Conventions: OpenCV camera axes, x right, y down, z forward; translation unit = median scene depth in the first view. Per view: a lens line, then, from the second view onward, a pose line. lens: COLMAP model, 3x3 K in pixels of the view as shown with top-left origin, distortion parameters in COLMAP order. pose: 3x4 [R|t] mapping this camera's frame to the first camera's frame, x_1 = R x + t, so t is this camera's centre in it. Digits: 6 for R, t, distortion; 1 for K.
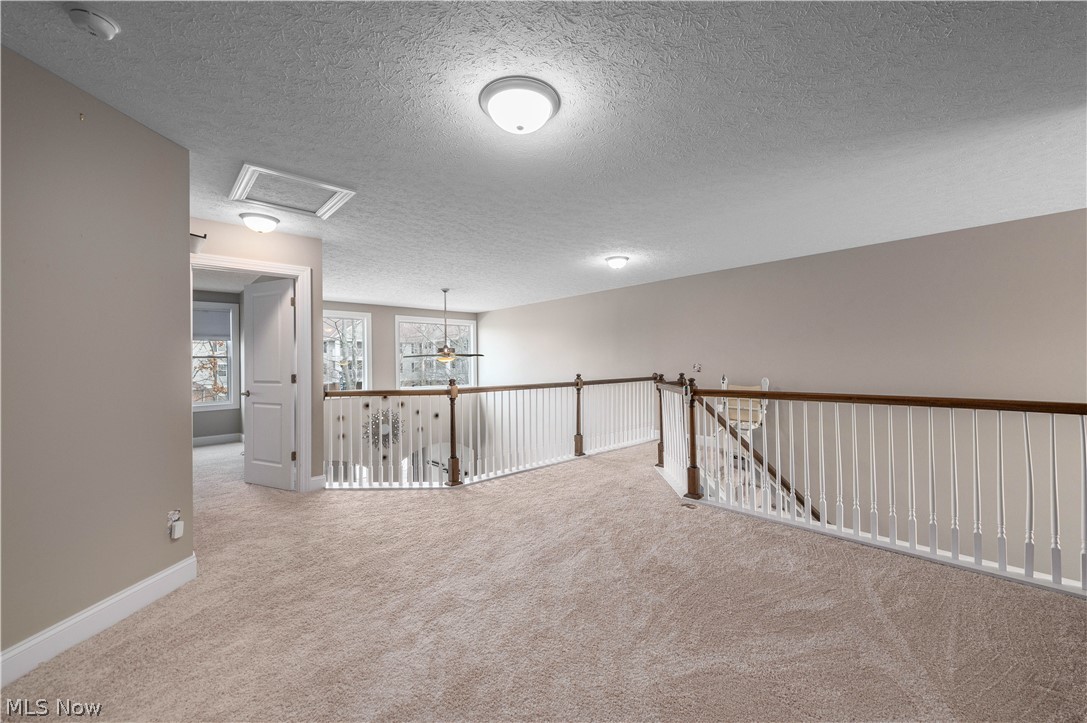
lens RADIAL K [[427.4, 0, 546.2], [0, 427.4, 361.6], [0, 0, 1]] dist [0.003527, -0.001682]
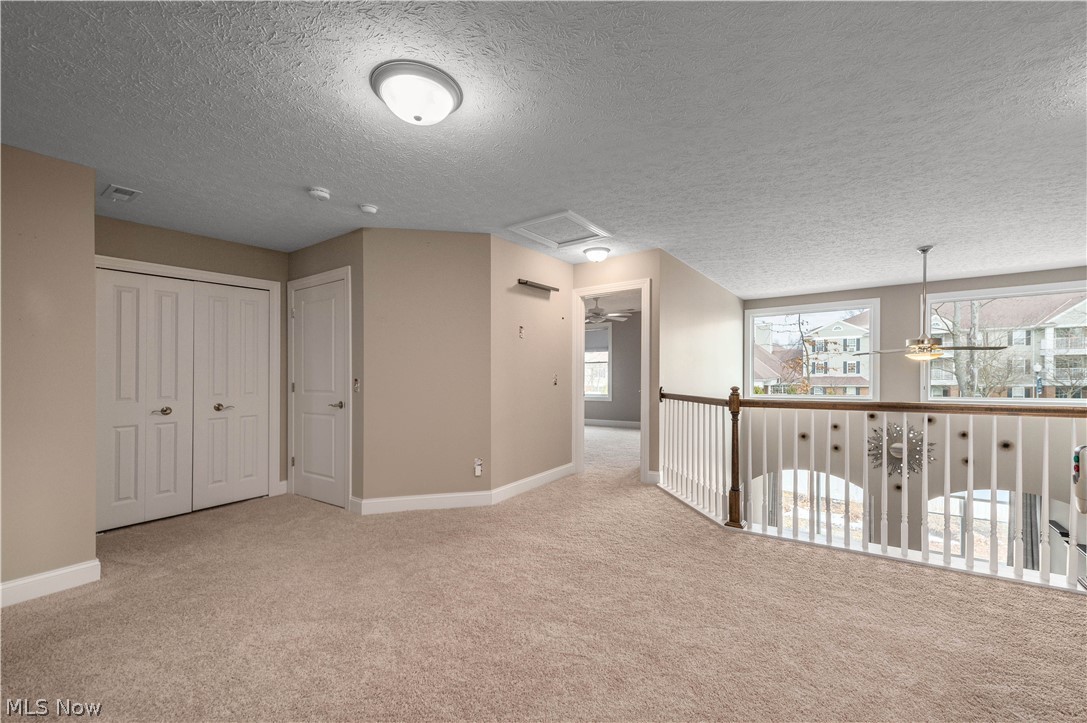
lens RADIAL K [[427.4, 0, 561.3], [0, 427.4, 369.0], [0, 0, 1]] dist [0.003527, -0.001682]
pose [[0.227311, 0.003318, -0.973817, 0.460005], [0.017865, 0.999812, 0.007576, -0.001587], [0.973658, -0.019119, 0.227209, 0.539240]]
